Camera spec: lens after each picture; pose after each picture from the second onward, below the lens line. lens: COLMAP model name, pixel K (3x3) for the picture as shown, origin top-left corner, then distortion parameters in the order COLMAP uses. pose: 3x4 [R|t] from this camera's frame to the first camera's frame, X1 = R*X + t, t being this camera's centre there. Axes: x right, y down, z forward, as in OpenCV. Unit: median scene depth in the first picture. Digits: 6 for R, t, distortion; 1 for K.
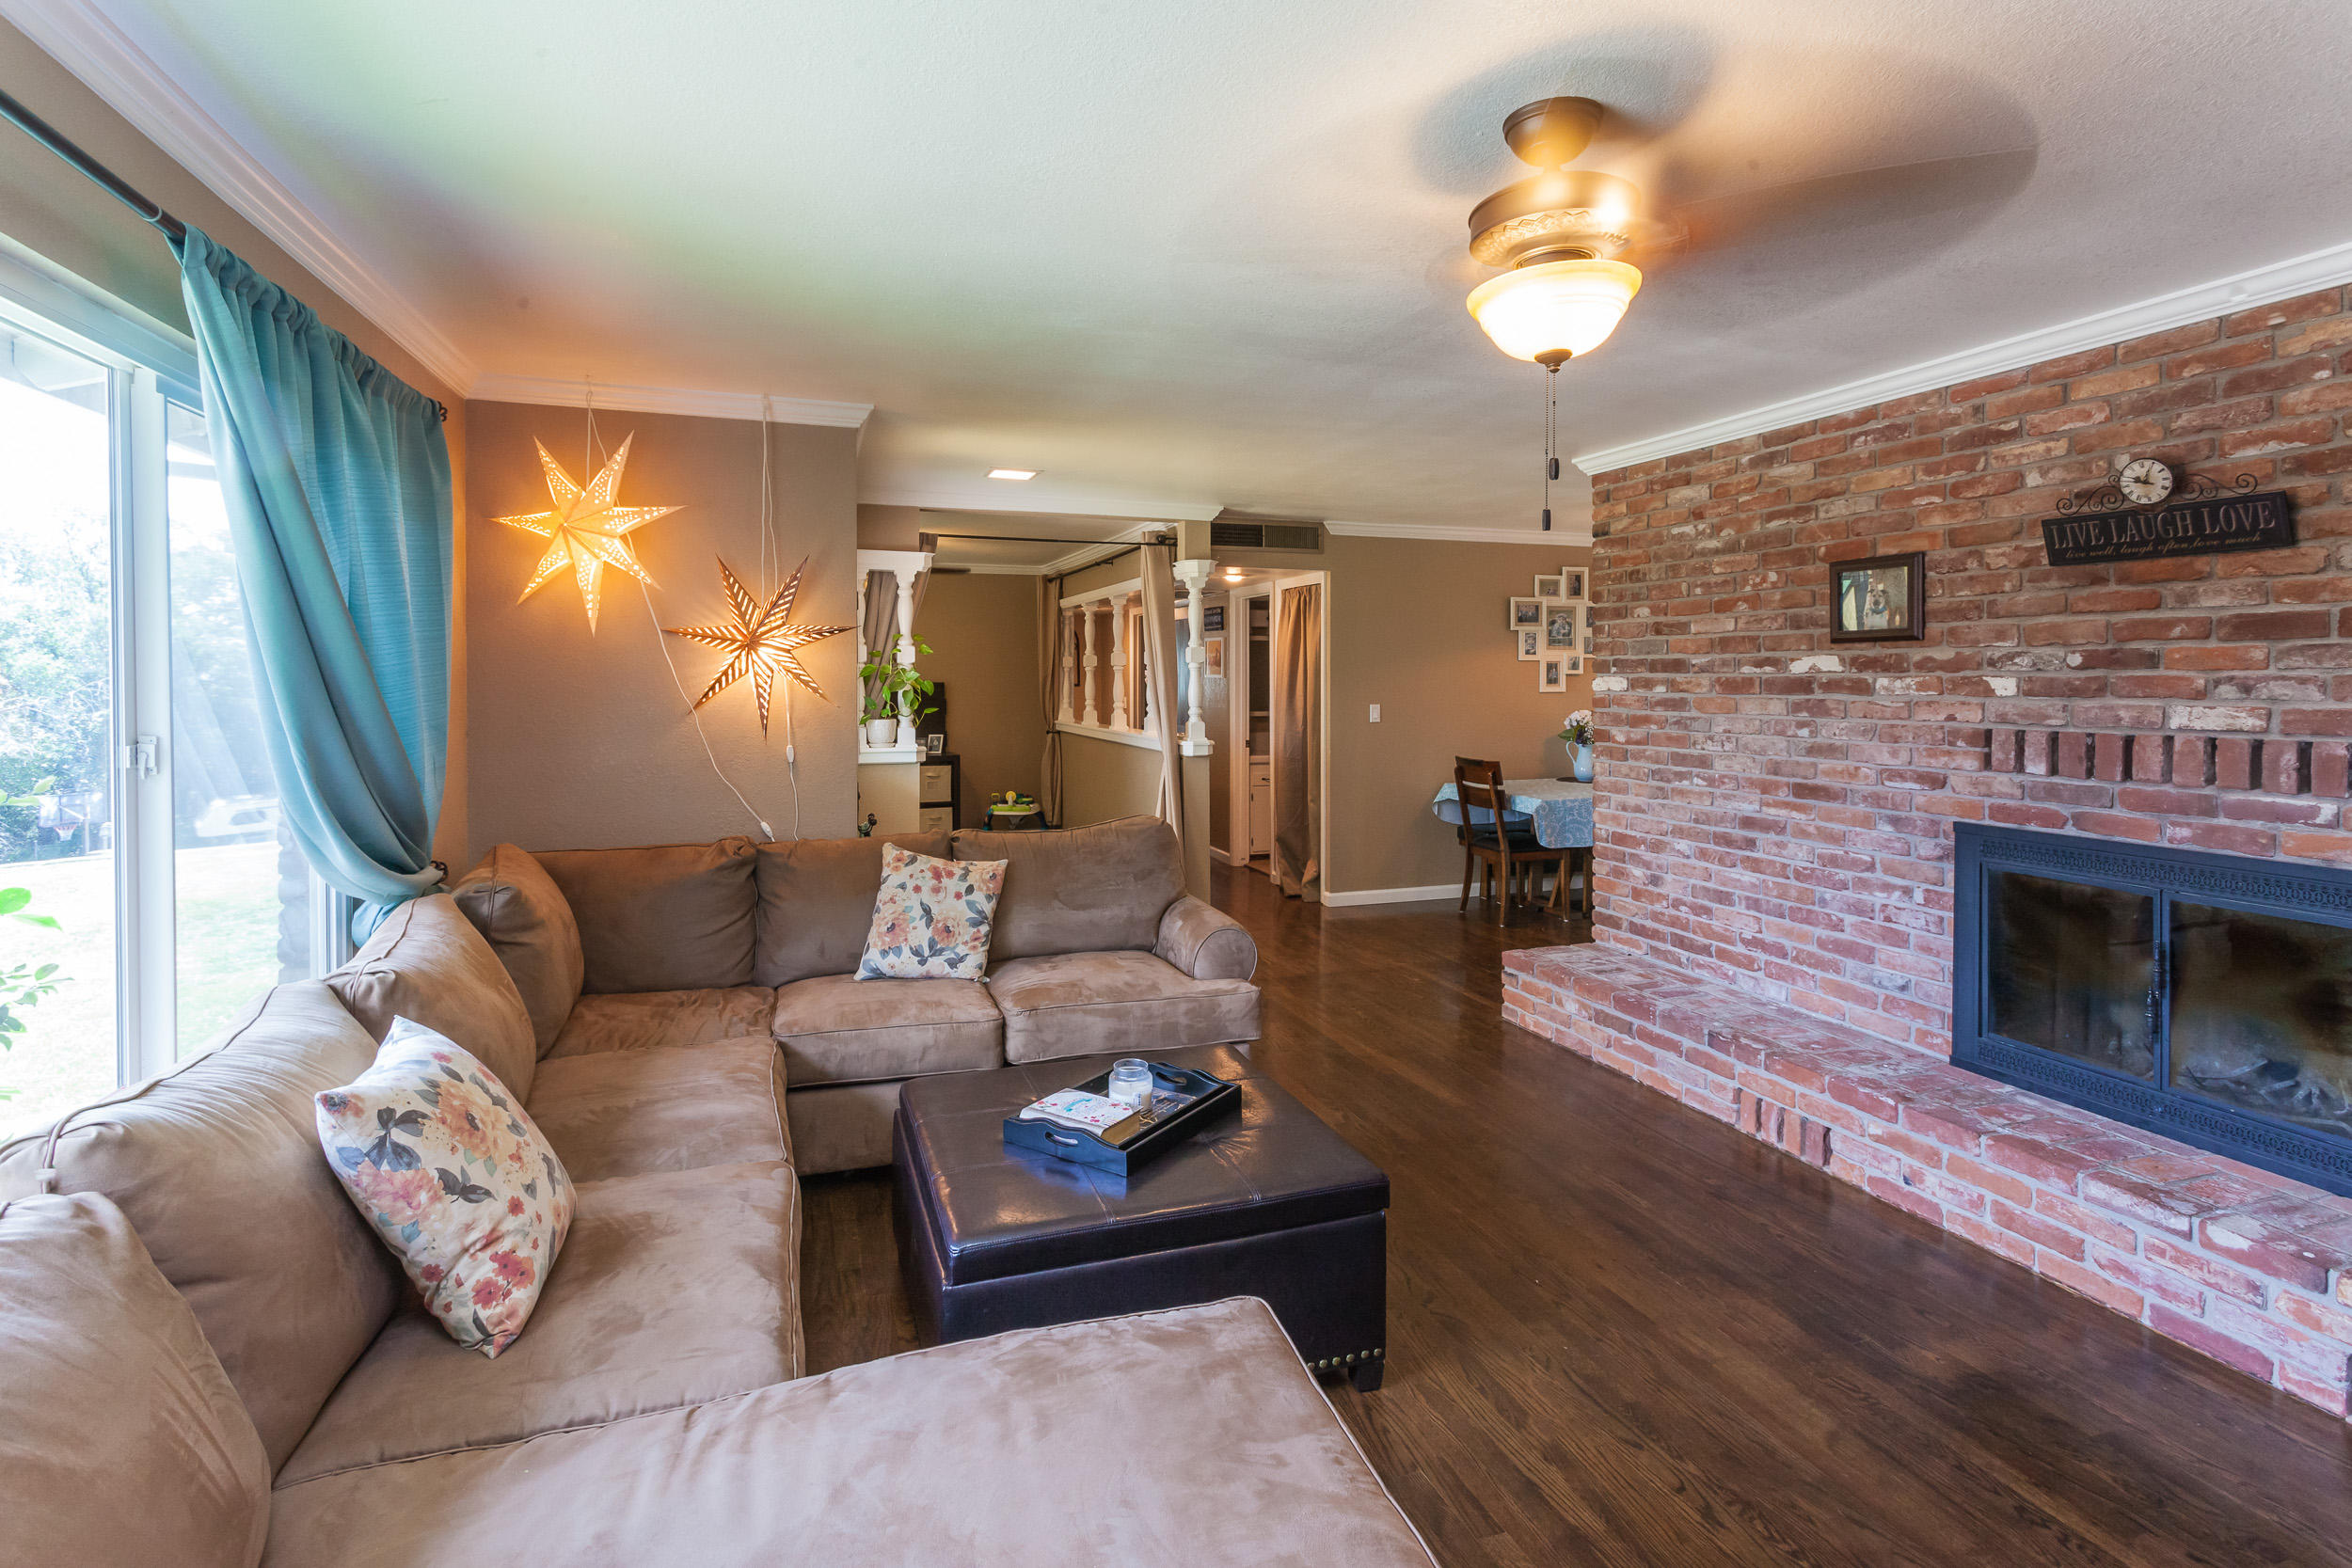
lens RADIAL K [[1149.1, 0, 1177.0], [0, 1149.1, 683.3], [0, 0, 1]] dist [-0.001587, -0.000708]
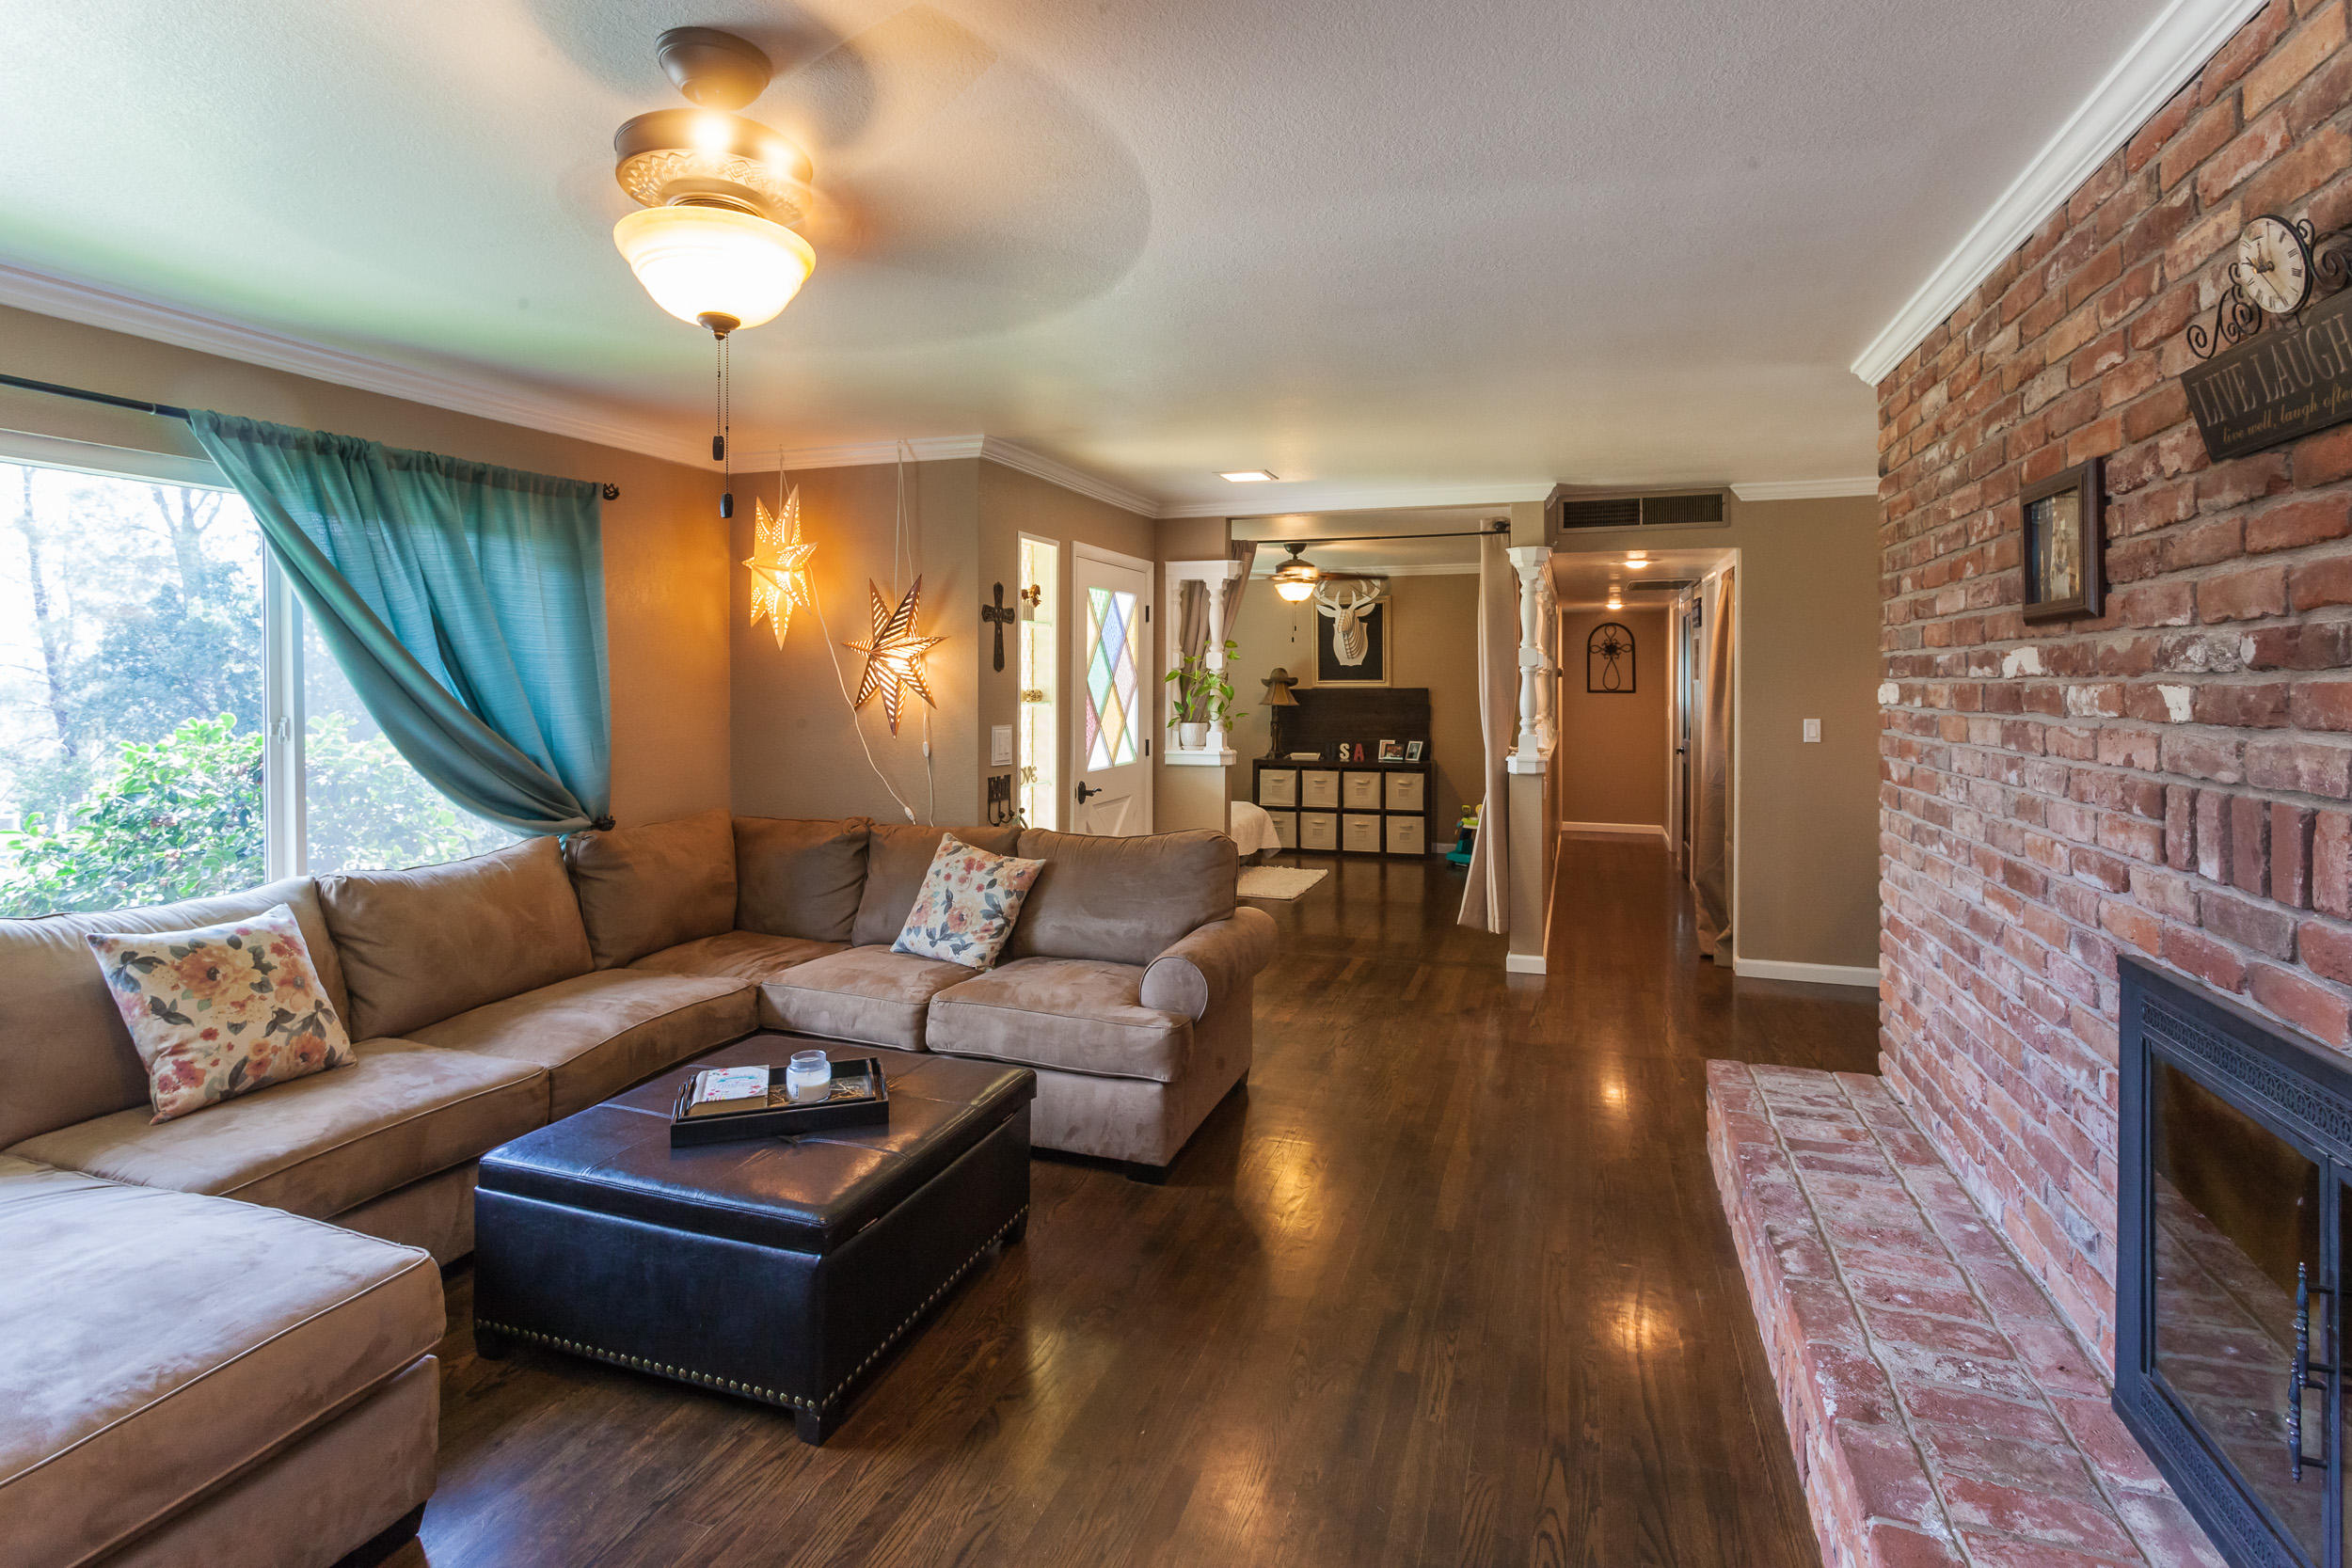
lens RADIAL K [[1149.1, 0, 1177.0], [0, 1149.1, 683.3], [0, 0, 1]] dist [-0.001587, -0.000708]
pose [[0.780650, 0.002007, -0.624965, 0.626606], [-0.004692, 0.999985, -0.002649, -0.002495], [0.624951, 0.005000, 0.780648, 0.287231]]
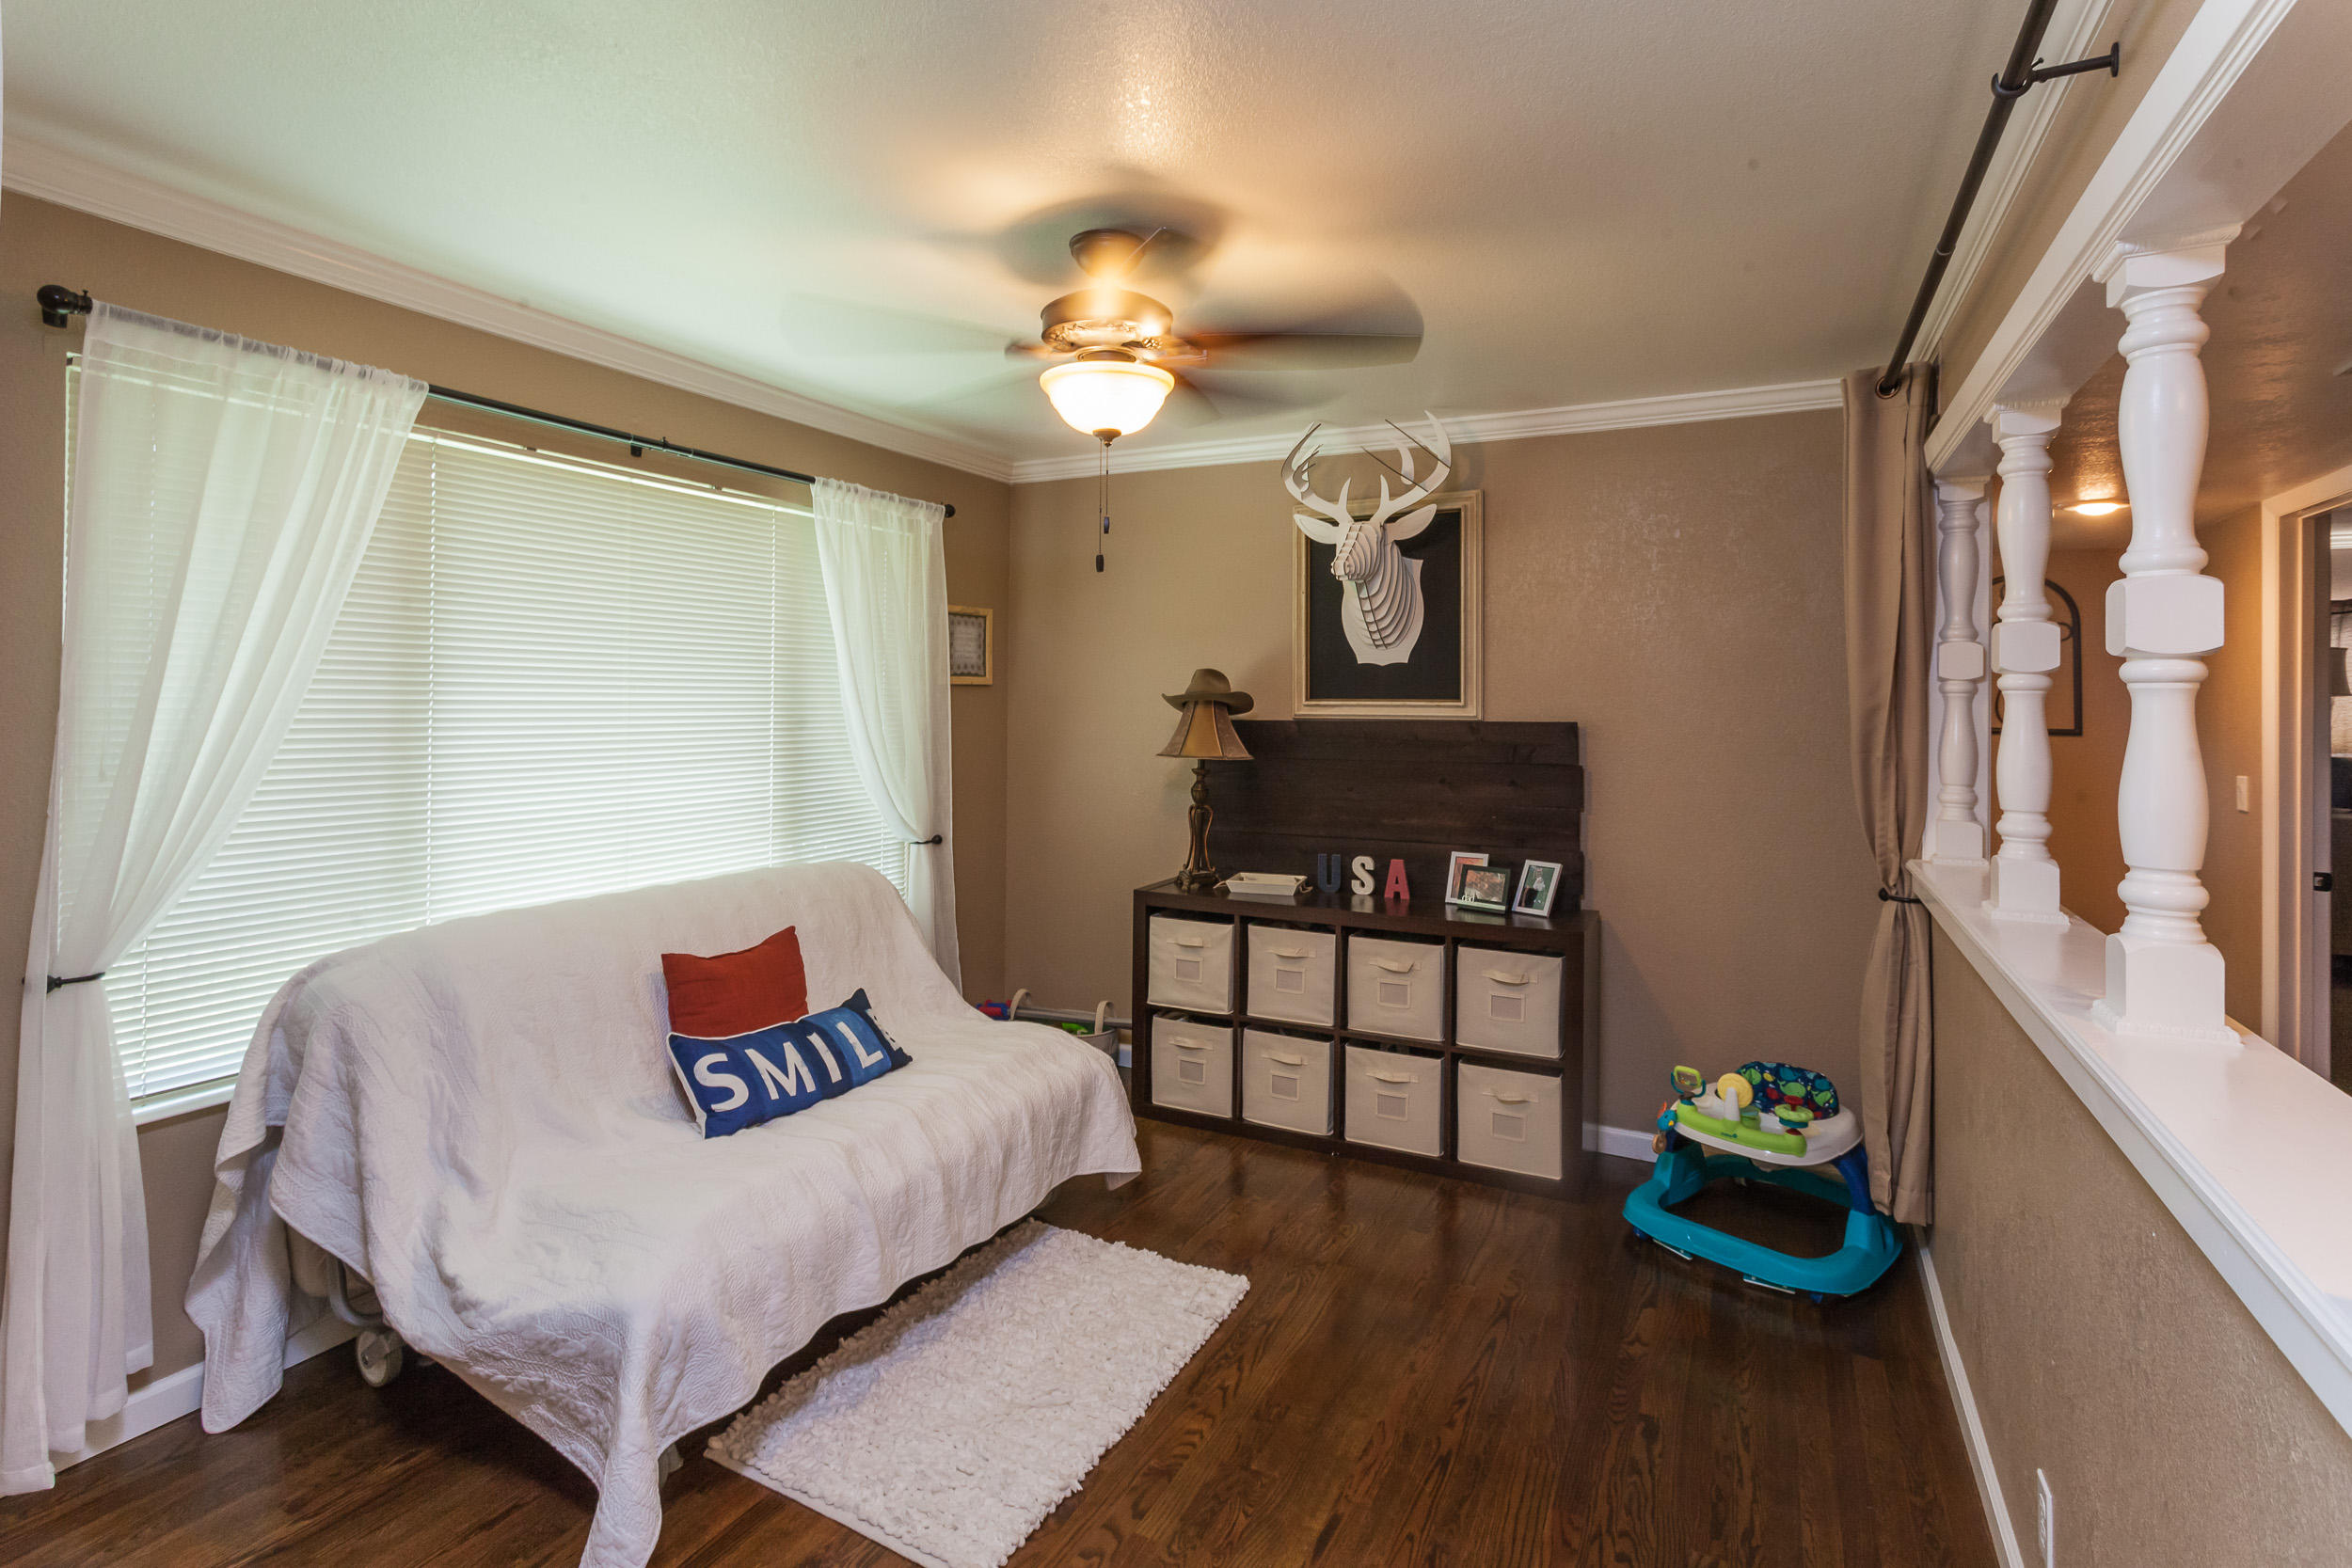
lens RADIAL K [[1133.5, 0, 1174.2], [0, 1133.5, 689.4], [0, 0, 1]] dist [-0.003439, 0.001458]
pose [[0.684367, 0.000804, -0.729137, -0.060837], [-0.013045, 0.999853, -0.011141, -0.014549], [0.729021, 0.017135, 0.684277, 1.709944]]
